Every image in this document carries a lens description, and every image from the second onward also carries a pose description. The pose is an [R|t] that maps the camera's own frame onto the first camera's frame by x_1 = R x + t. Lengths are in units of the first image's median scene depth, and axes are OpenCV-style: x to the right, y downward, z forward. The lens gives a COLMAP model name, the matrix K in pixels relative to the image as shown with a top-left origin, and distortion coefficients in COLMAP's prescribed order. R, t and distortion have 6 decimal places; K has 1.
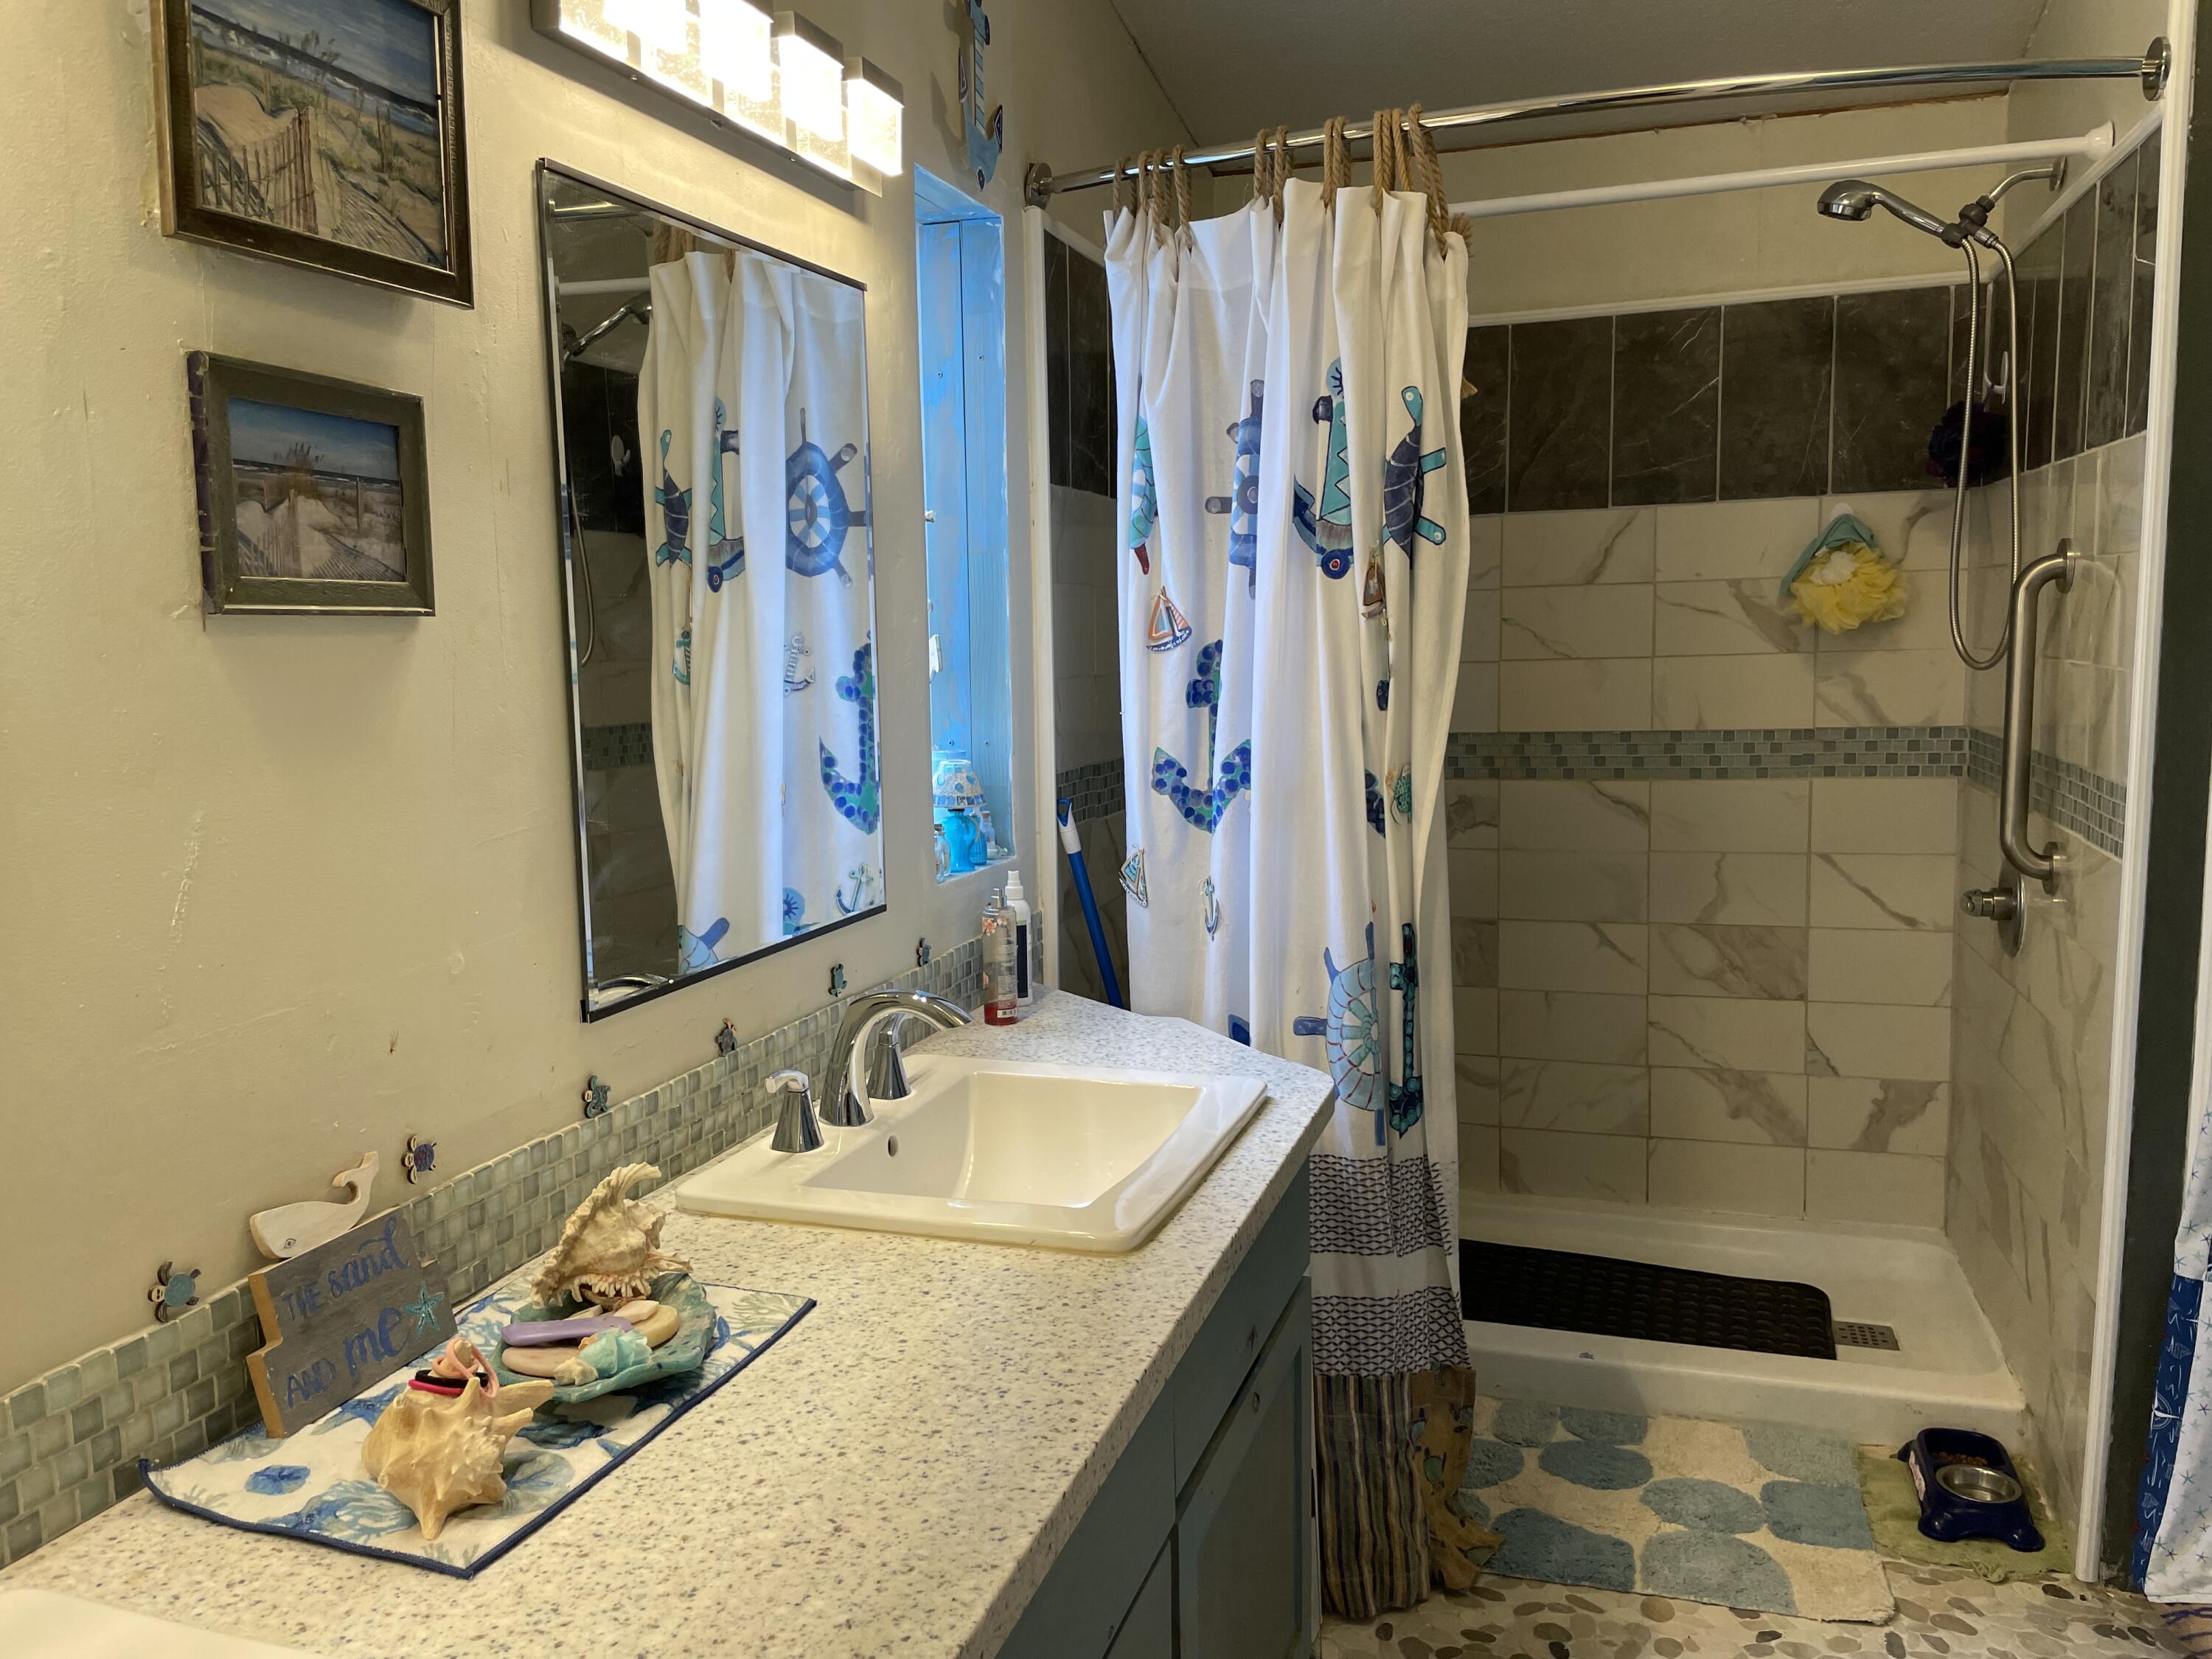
lens RADIAL K [[1691.4, 0, 1106.8], [0, 1691.4, 828.2], [0, 0, 1]] dist [0.178546, -0.256414]
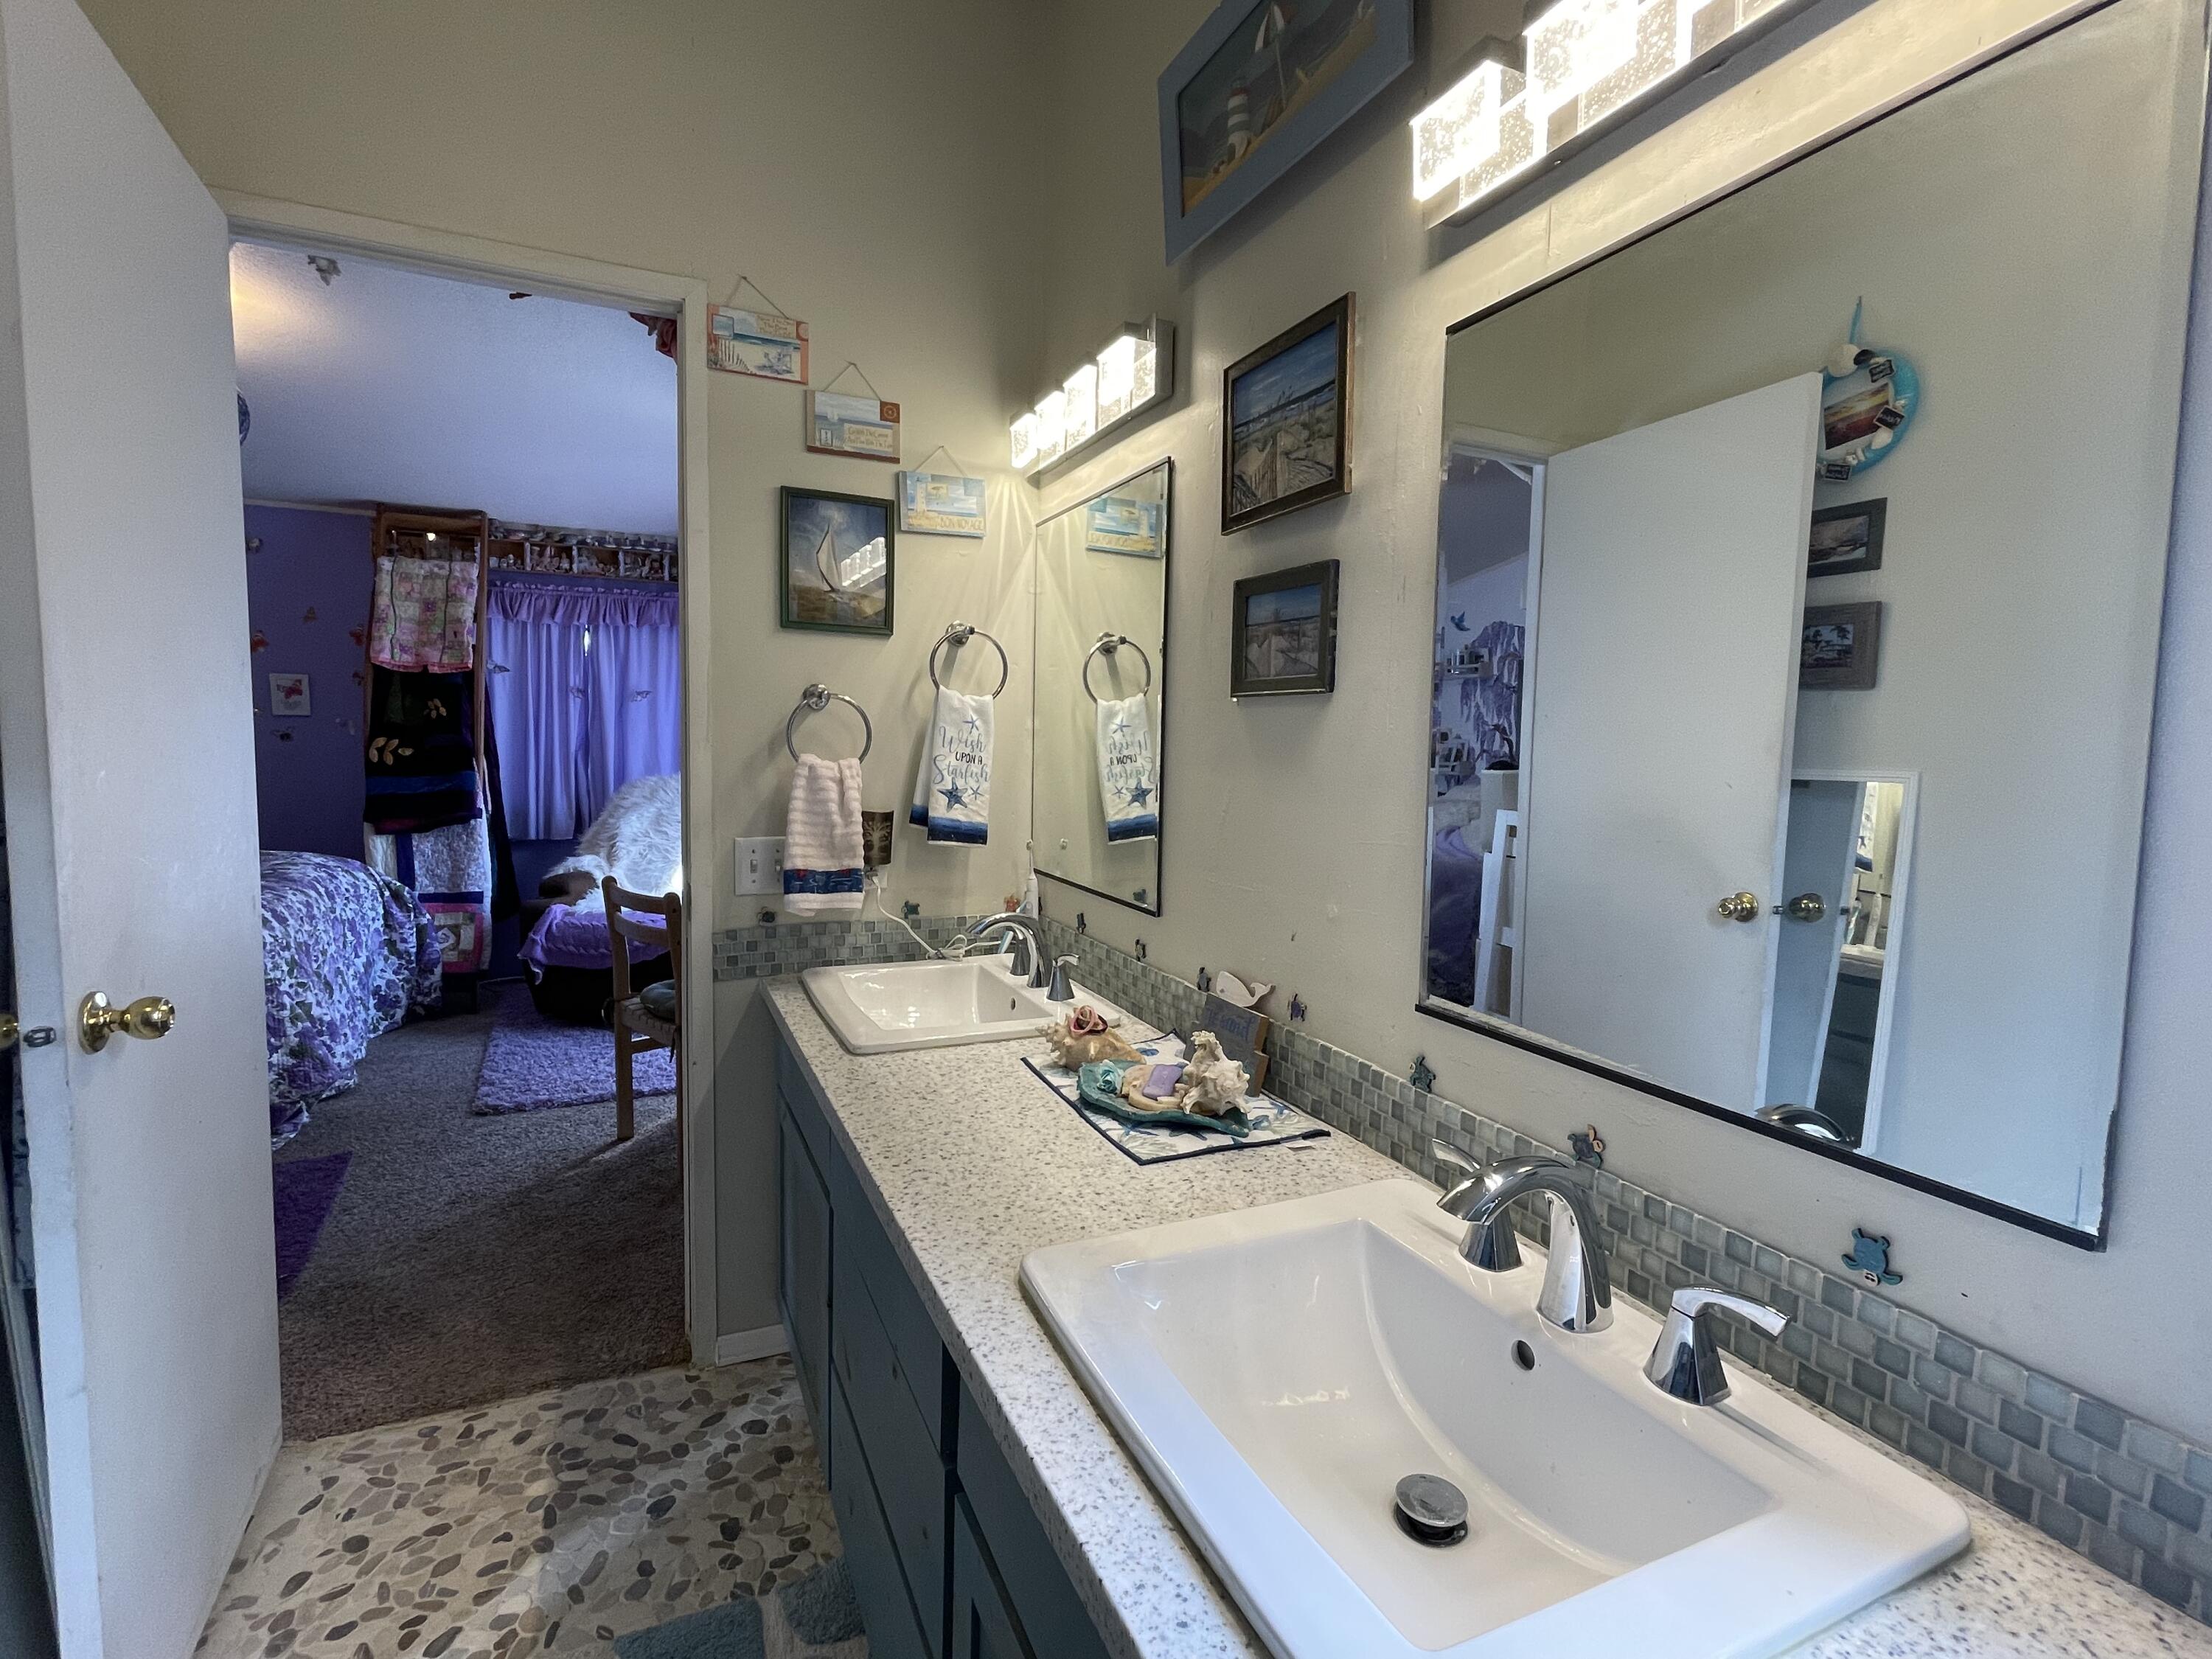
lens RADIAL K [[1018.0, 0, 1106.0], [0, 1018.0, 829.5], [0, 0, 1]] dist [-0.000833, -0.000075]
pose [[-0.731545, 0.057504, -0.679364, 0.242749], [-0.092060, 0.978980, 0.181996, -0.087620], [0.675549, 0.195680, -0.710874, 0.900079]]
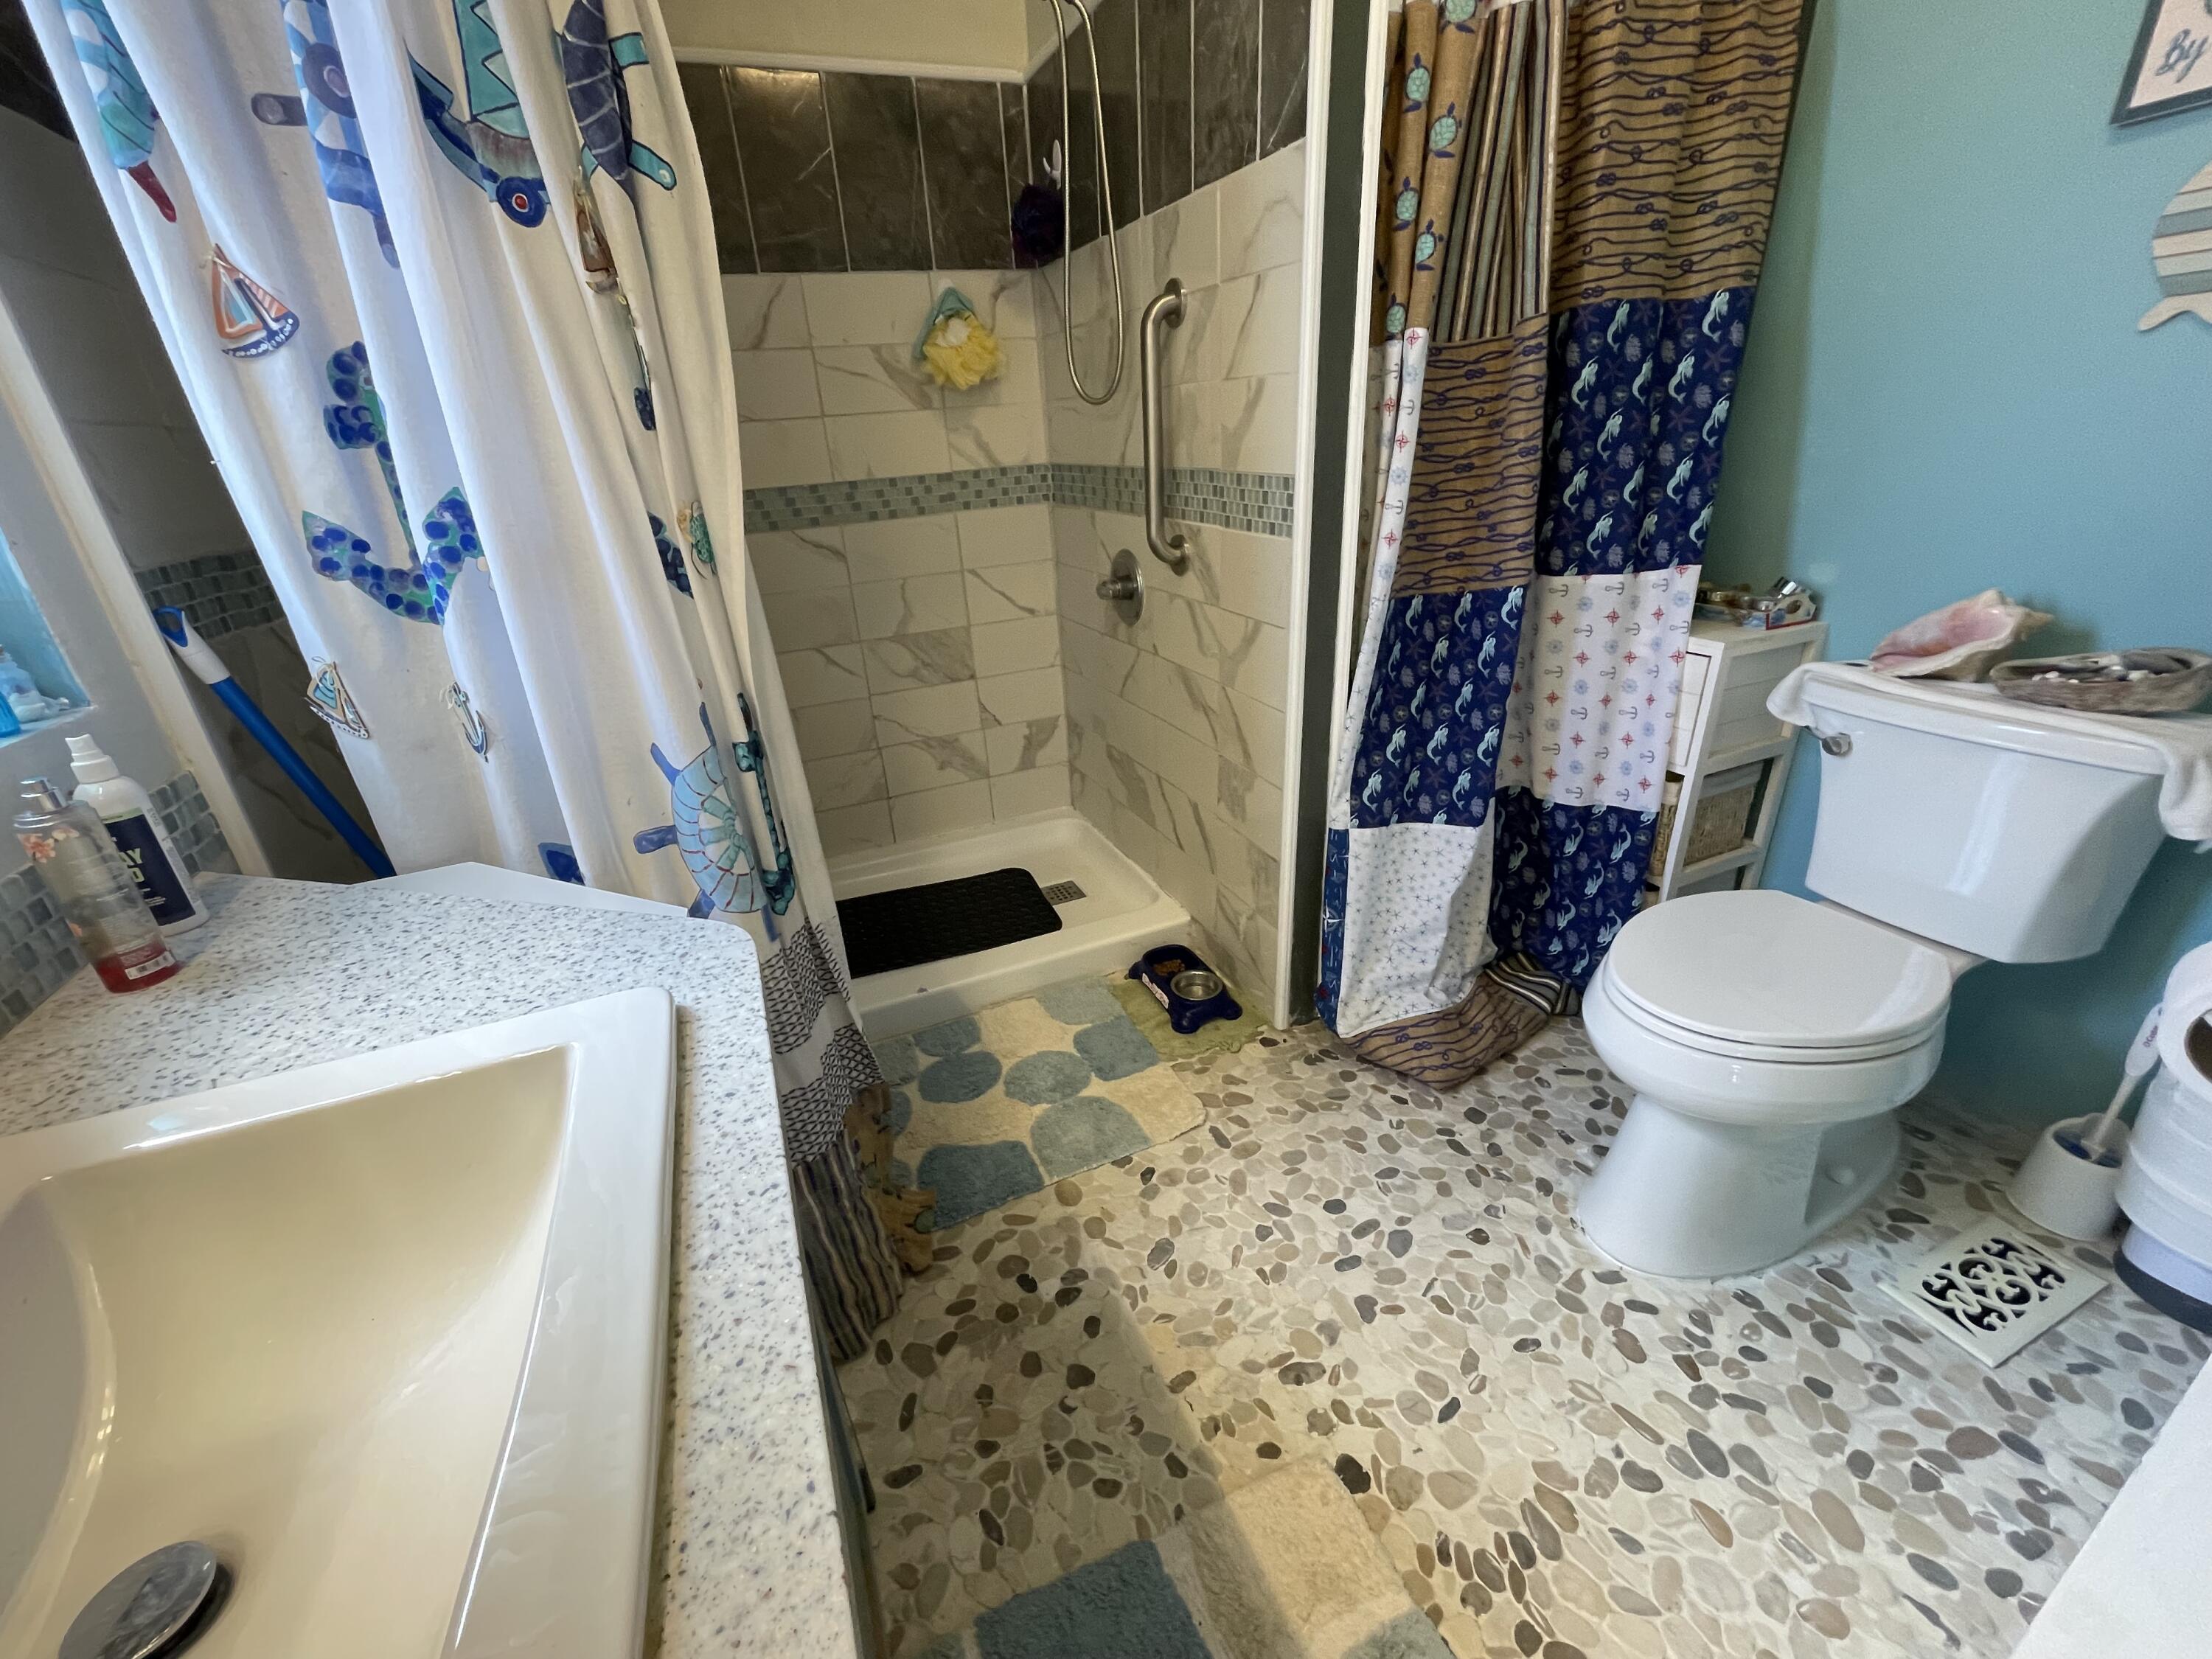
lens RADIAL K [[893.5, 0, 1098.3], [0, 893.5, 818.2], [0, 0, 1]] dist [-0.002147, 0.000360]
pose [[0.758692, -0.282329, 0.587092, 0.028789], [0.118526, 0.945990, 0.301752, -0.000695], [-0.640577, -0.159351, 0.751178, 0.531485]]
